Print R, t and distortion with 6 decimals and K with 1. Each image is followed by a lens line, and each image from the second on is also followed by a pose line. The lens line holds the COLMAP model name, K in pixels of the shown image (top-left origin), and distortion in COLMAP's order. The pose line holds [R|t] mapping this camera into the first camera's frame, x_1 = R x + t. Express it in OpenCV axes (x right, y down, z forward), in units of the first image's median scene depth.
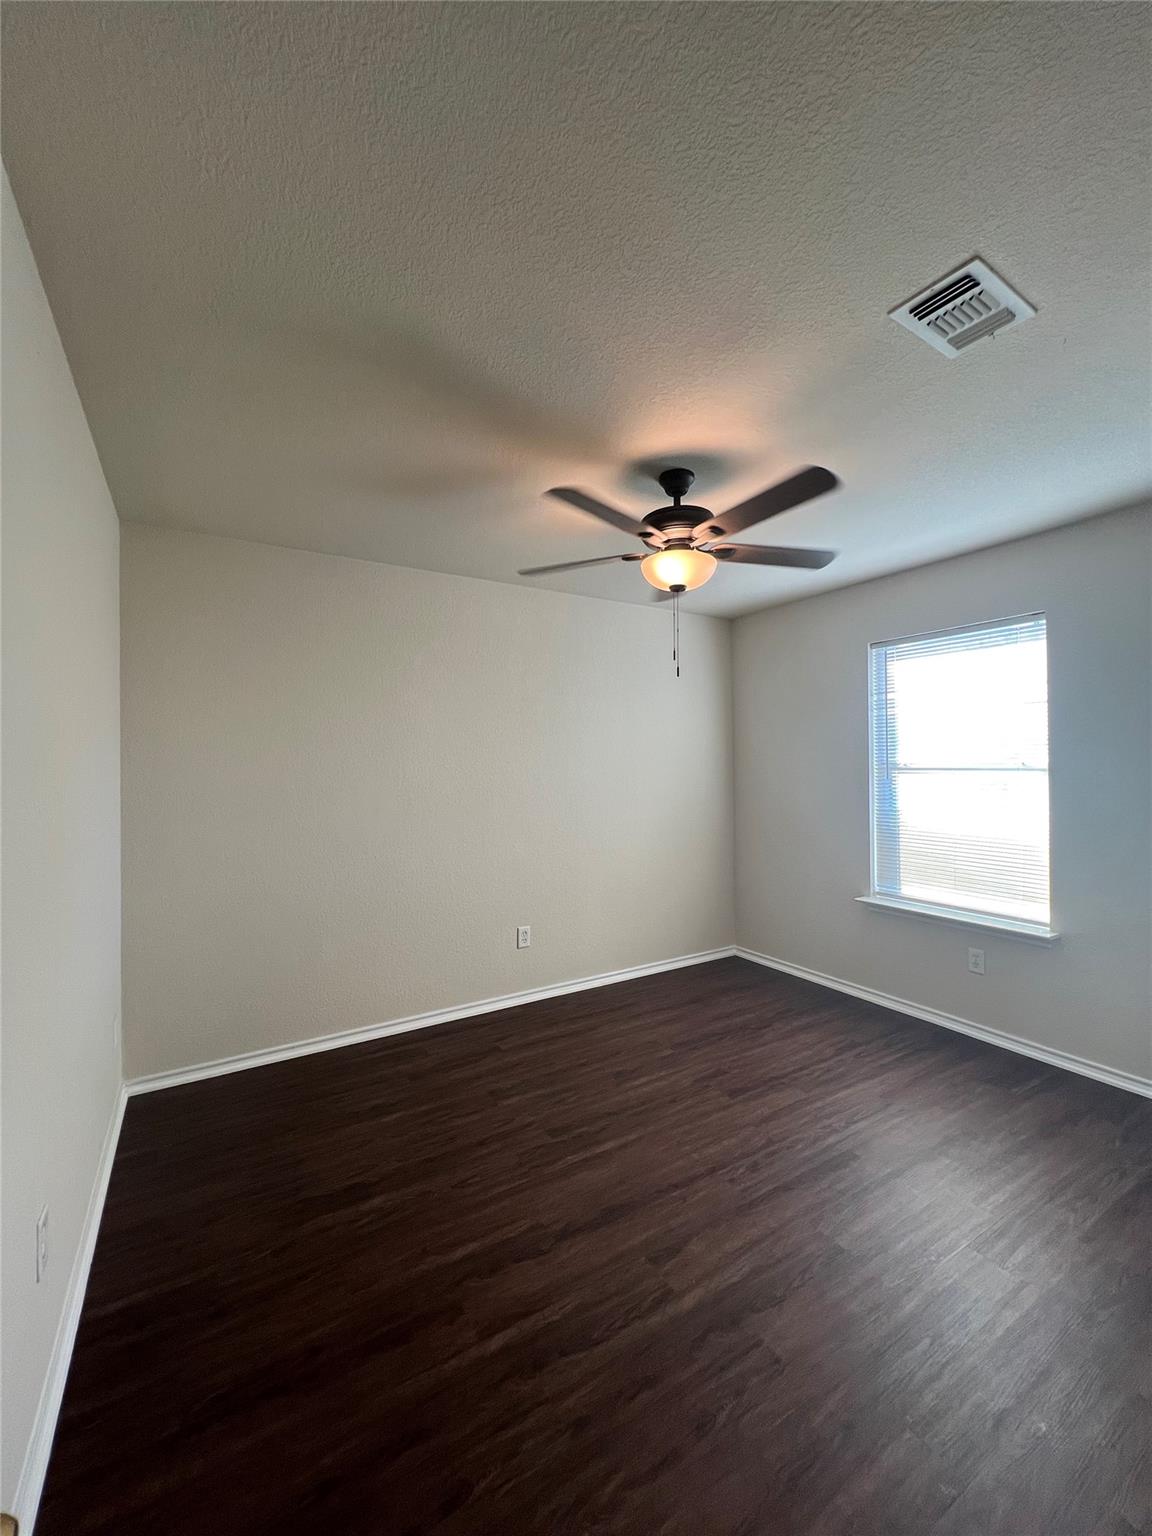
lens RADIAL K [[612.2, 0, 569.4], [0, 612.2, 770.5], [0, 0, 1]] dist [-0.000333, 0.000251]
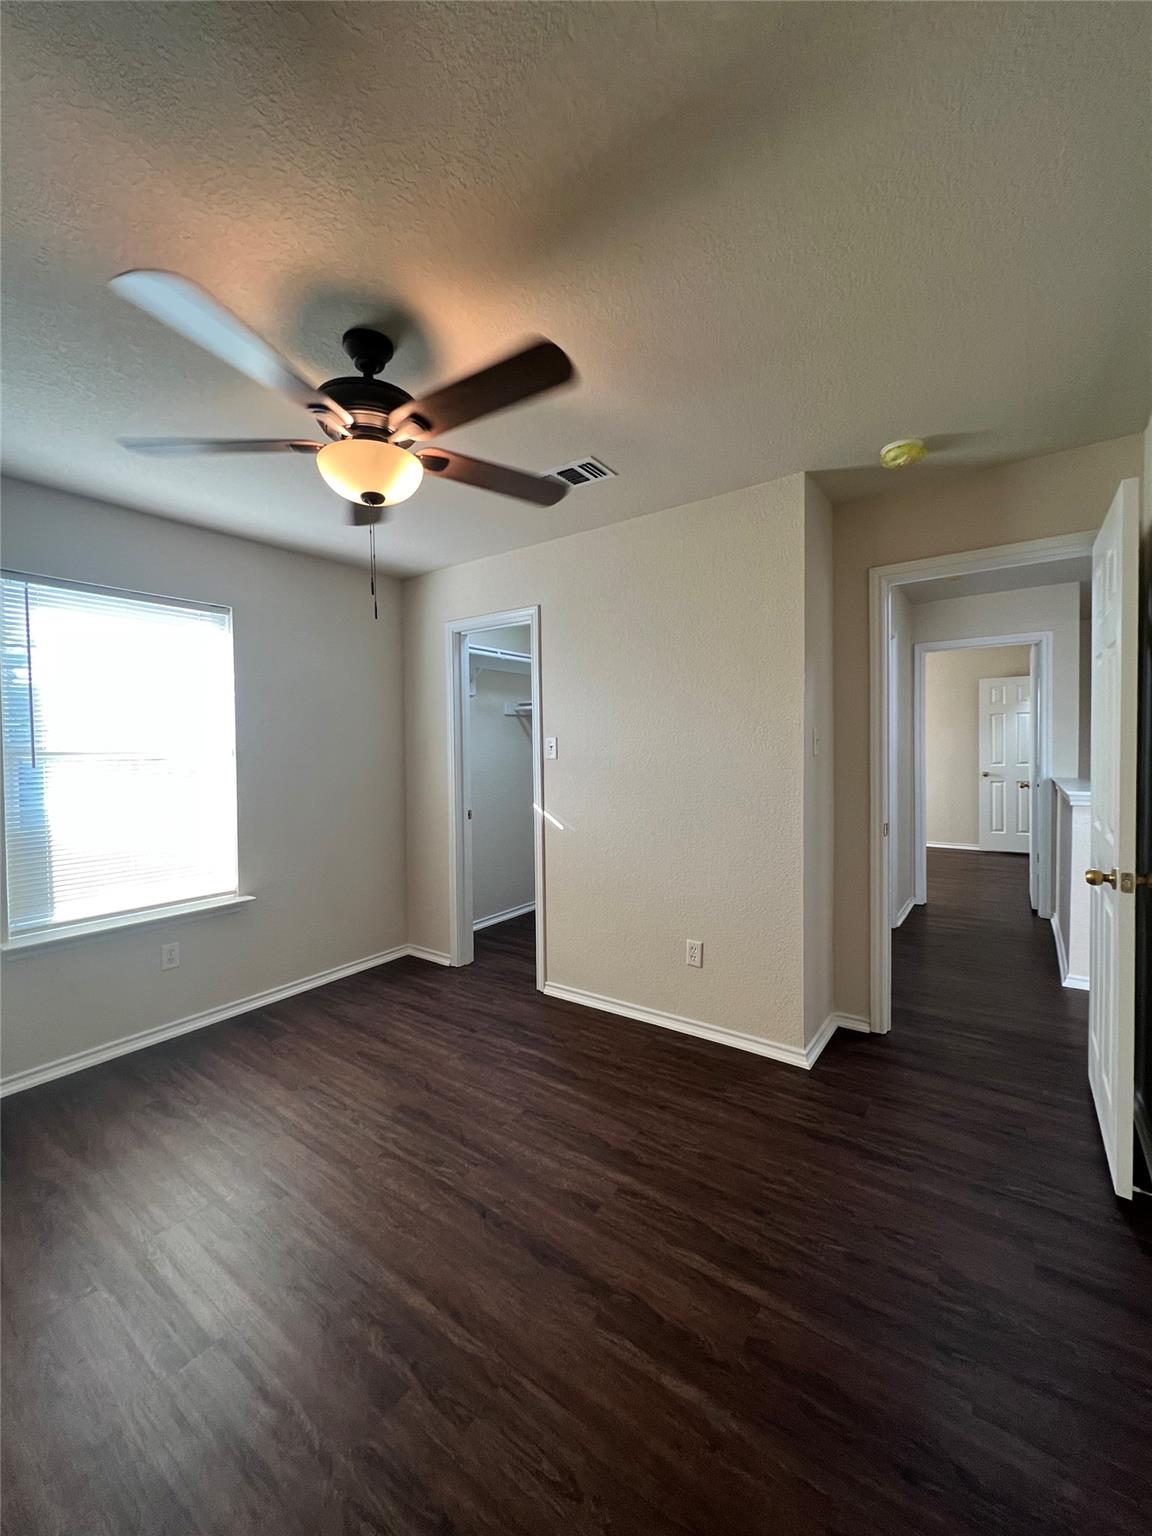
lens RADIAL K [[612.2, 0, 587.2], [0, 612.2, 766.4], [0, 0, 1]] dist [-0.000333, 0.000251]
pose [[-0.401390, -0.016141, 0.915765, -0.628005], [0.022132, 0.999382, 0.027315, 0.012957], [-0.915640, 0.031232, -0.400784, 1.098013]]
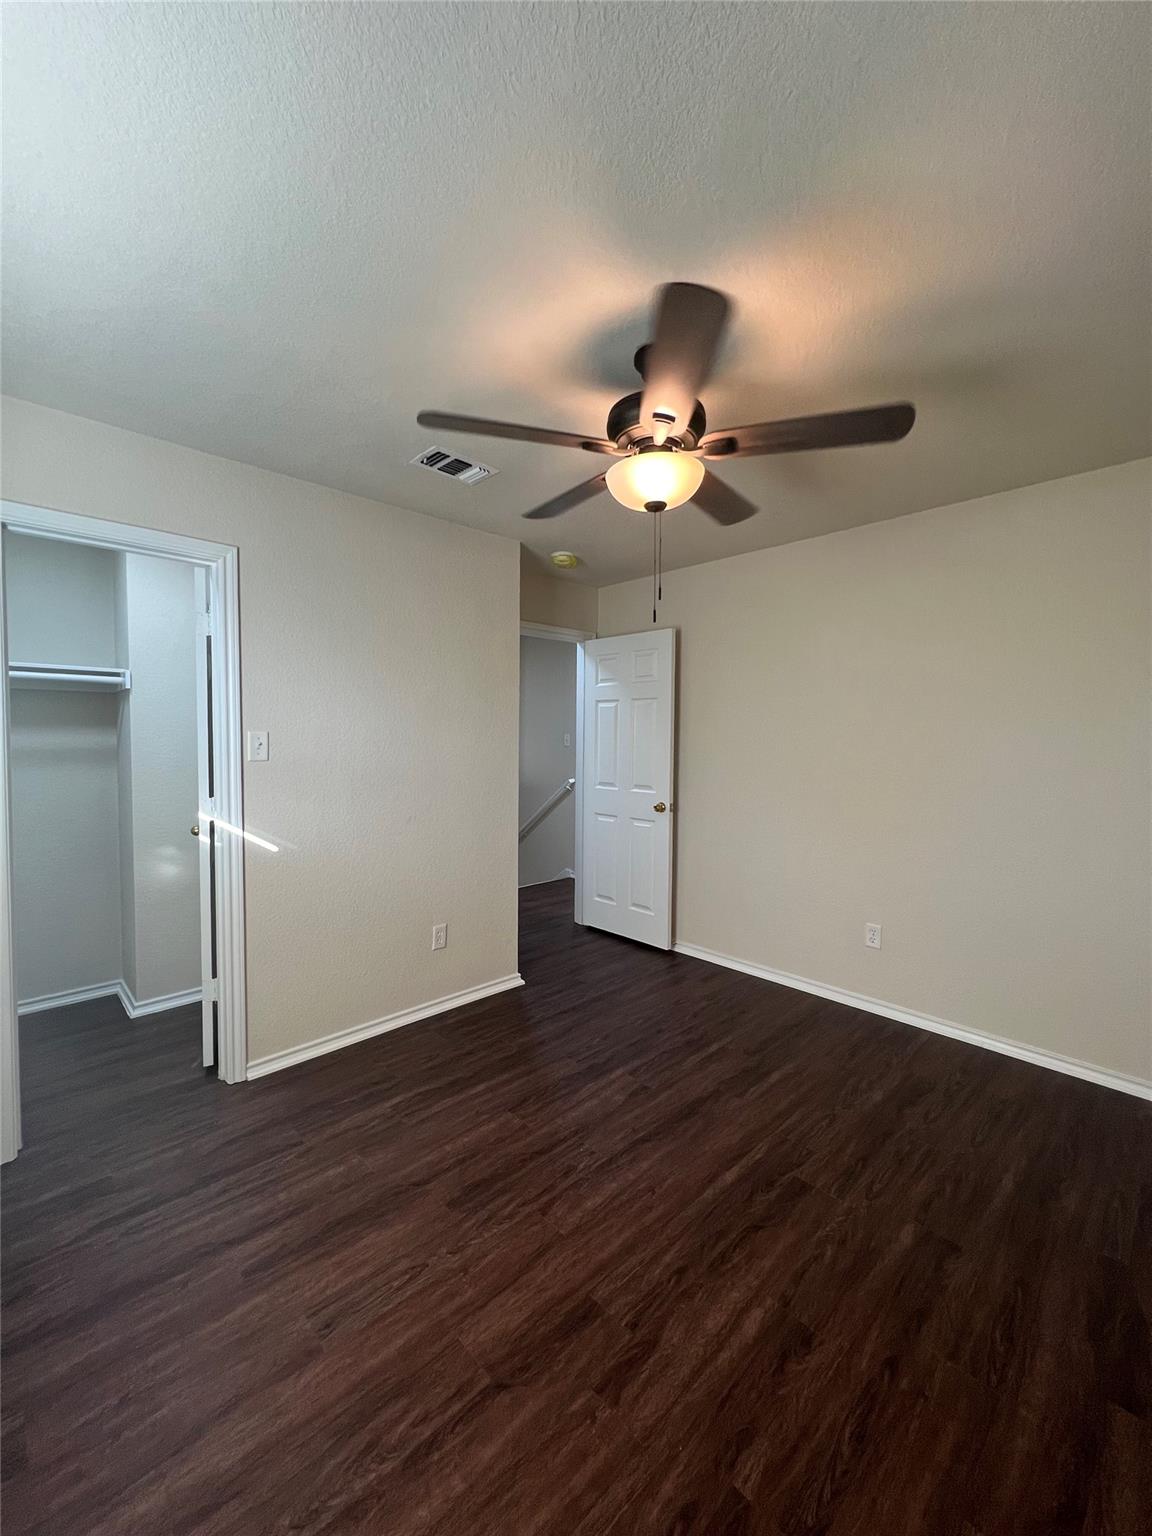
lens RADIAL K [[612.2, 0, 572.0], [0, 612.2, 760.8], [0, 0, 1]] dist [-0.000333, 0.000251]
pose [[-0.975939, 0.013000, -0.217656, 0.468876], [0.003776, 0.999079, 0.042739, -0.011104], [0.218012, 0.040889, -0.975089, 1.800564]]
